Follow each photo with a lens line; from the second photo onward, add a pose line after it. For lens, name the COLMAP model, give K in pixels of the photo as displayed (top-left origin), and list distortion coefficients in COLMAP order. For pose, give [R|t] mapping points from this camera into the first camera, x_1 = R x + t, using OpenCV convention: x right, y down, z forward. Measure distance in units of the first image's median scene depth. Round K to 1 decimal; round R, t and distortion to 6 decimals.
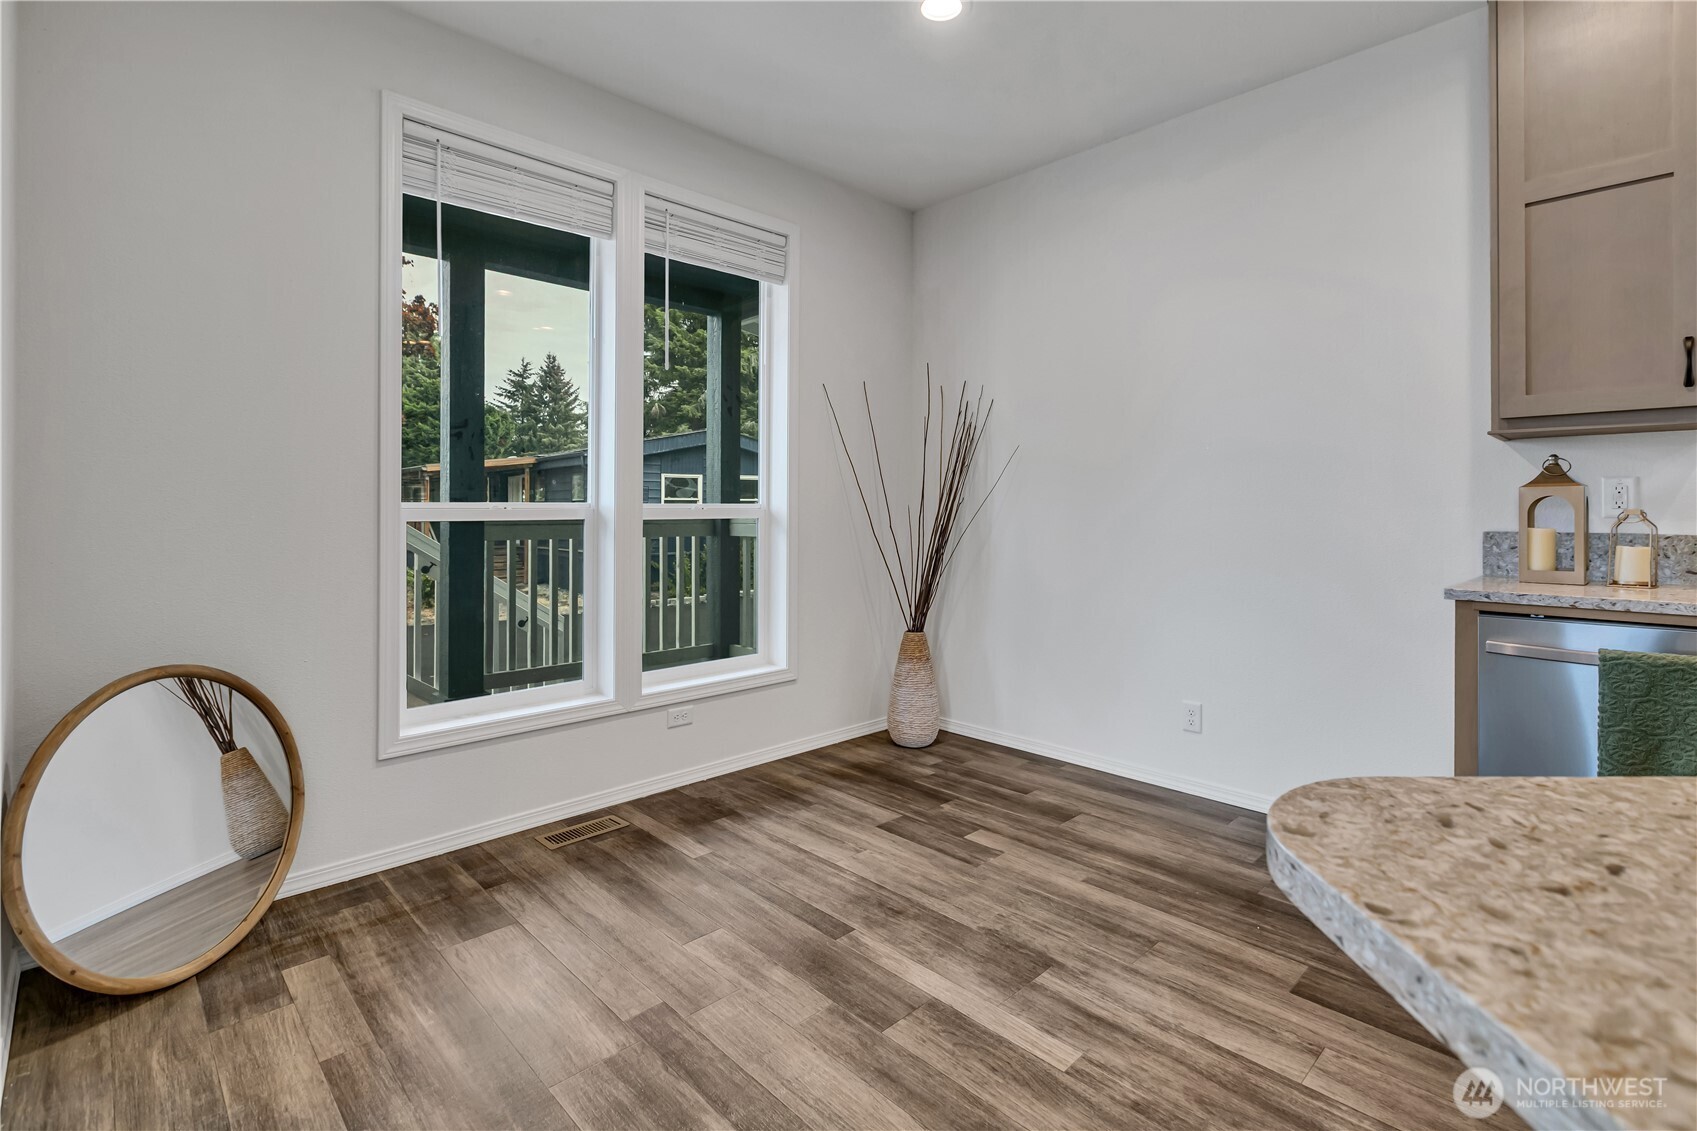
lens RADIAL K [[789.9, 0, 870.0], [0, 789.9, 506.1], [0, 0, 1]] dist [0.002372, 0.000249]
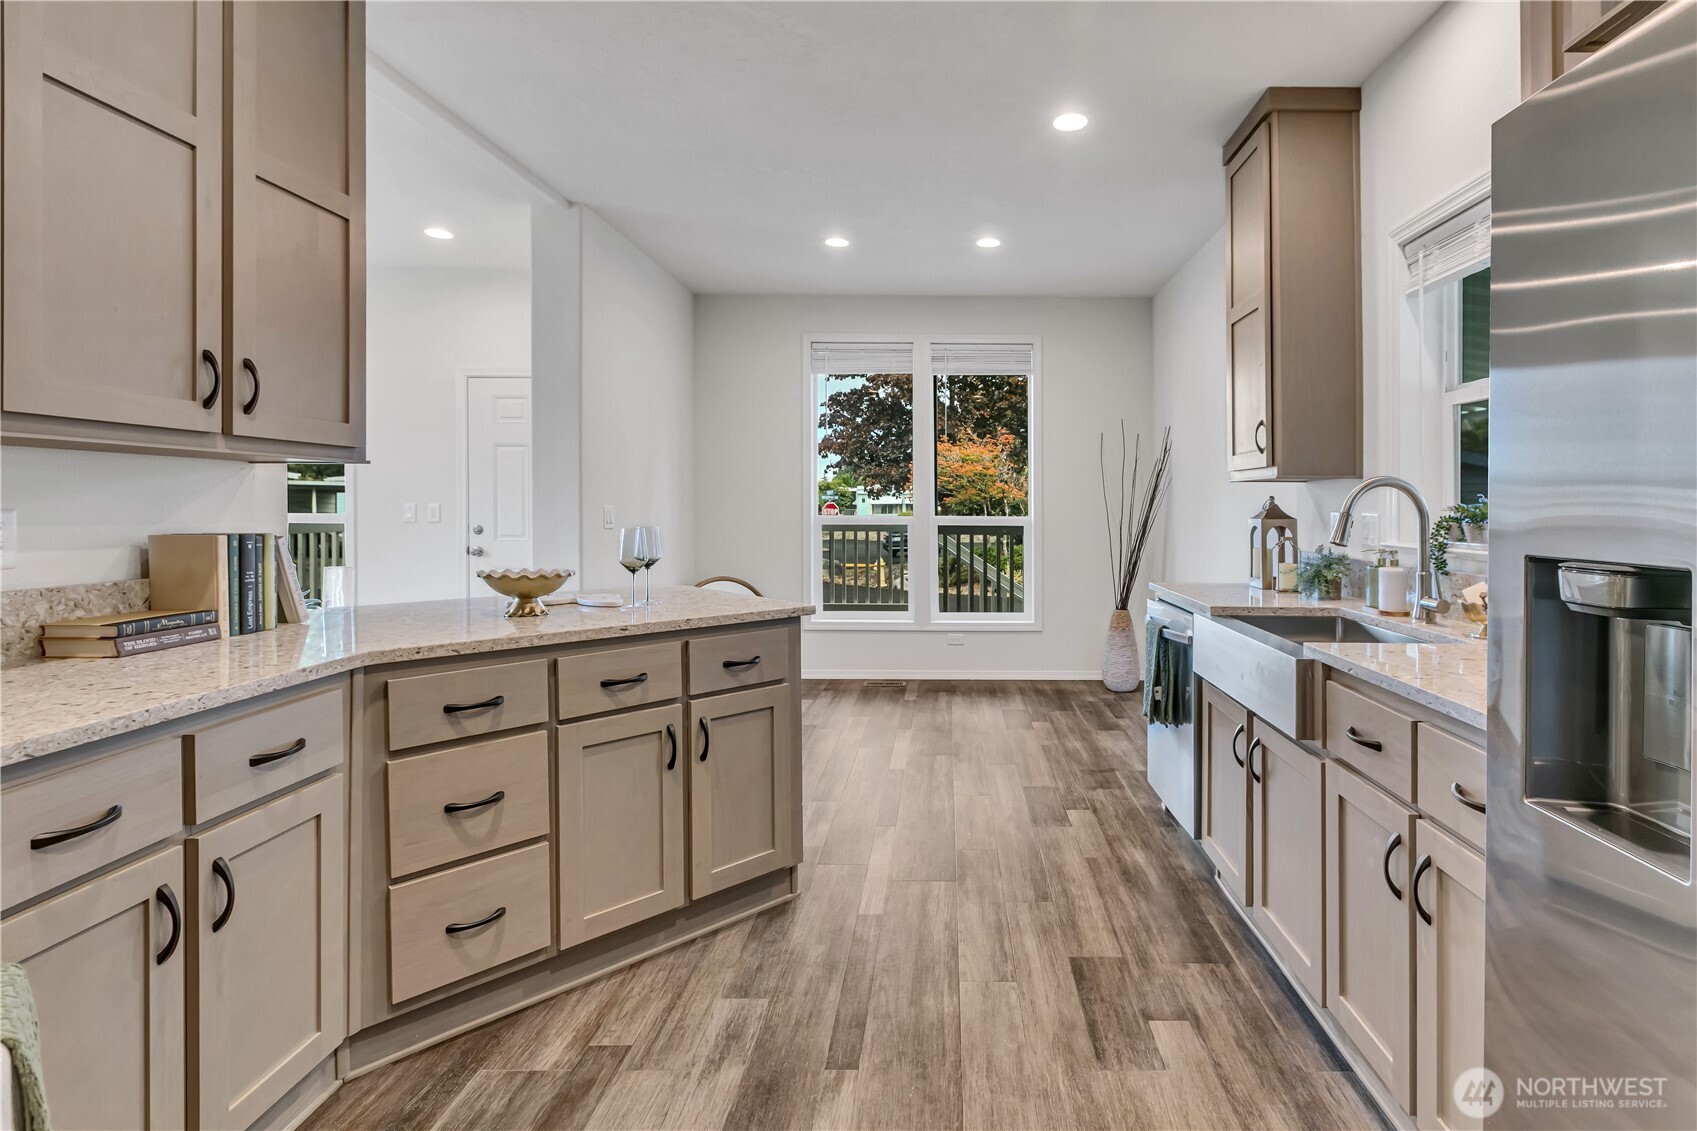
lens RADIAL K [[825.5, 0, 954.4], [0, 825.5, 506.1], [0, 0, 1]] dist [0.001733, 0.000638]
pose [[0.716509, 0.003668, -0.697568, 1.220388], [0.000900, 0.999980, 0.006183, -0.044493], [0.697577, -0.005058, 0.716492, -0.356122]]
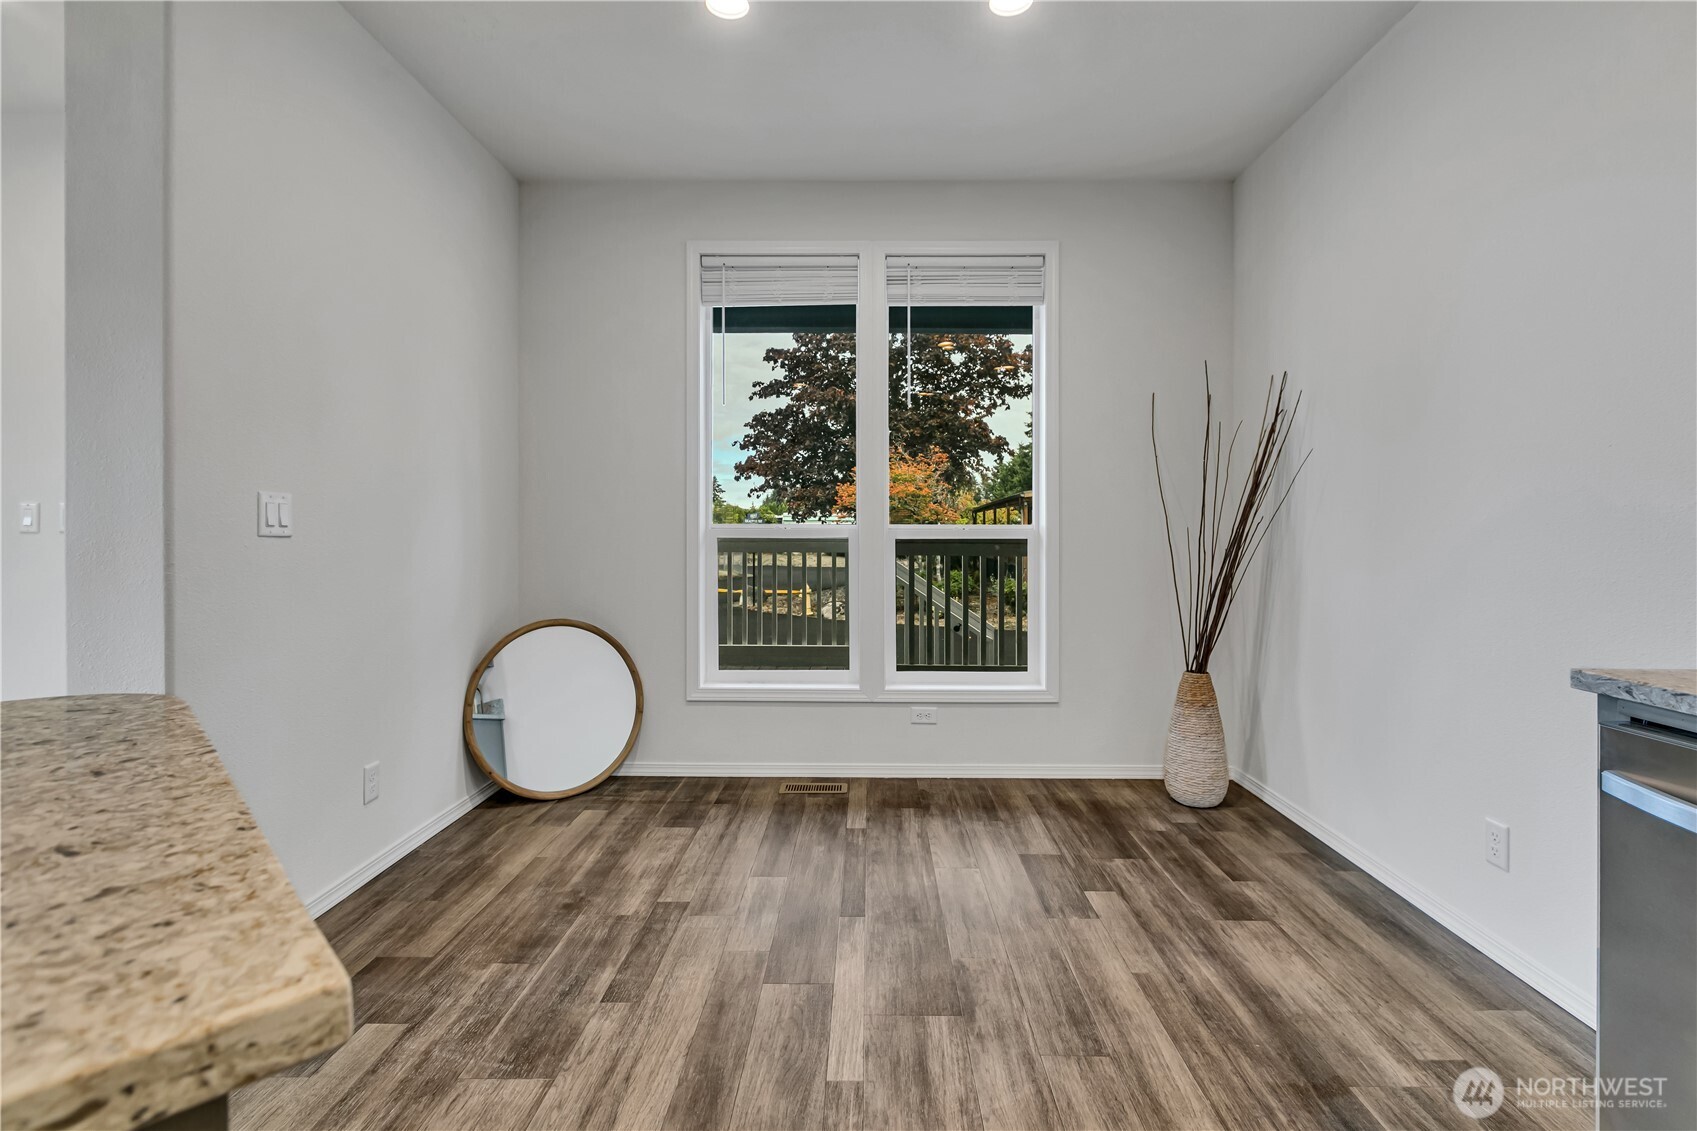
lens RADIAL K [[782.8, 0, 862.4], [0, 782.8, 537.1], [0, 0, 1]] dist [0.001448, -0.000249]
pose [[0.704249, 0.006155, -0.709926, 0.579984], [0.001575, 0.999946, 0.010232, 0.003384], [0.709951, -0.008324, 0.704201, 0.193131]]
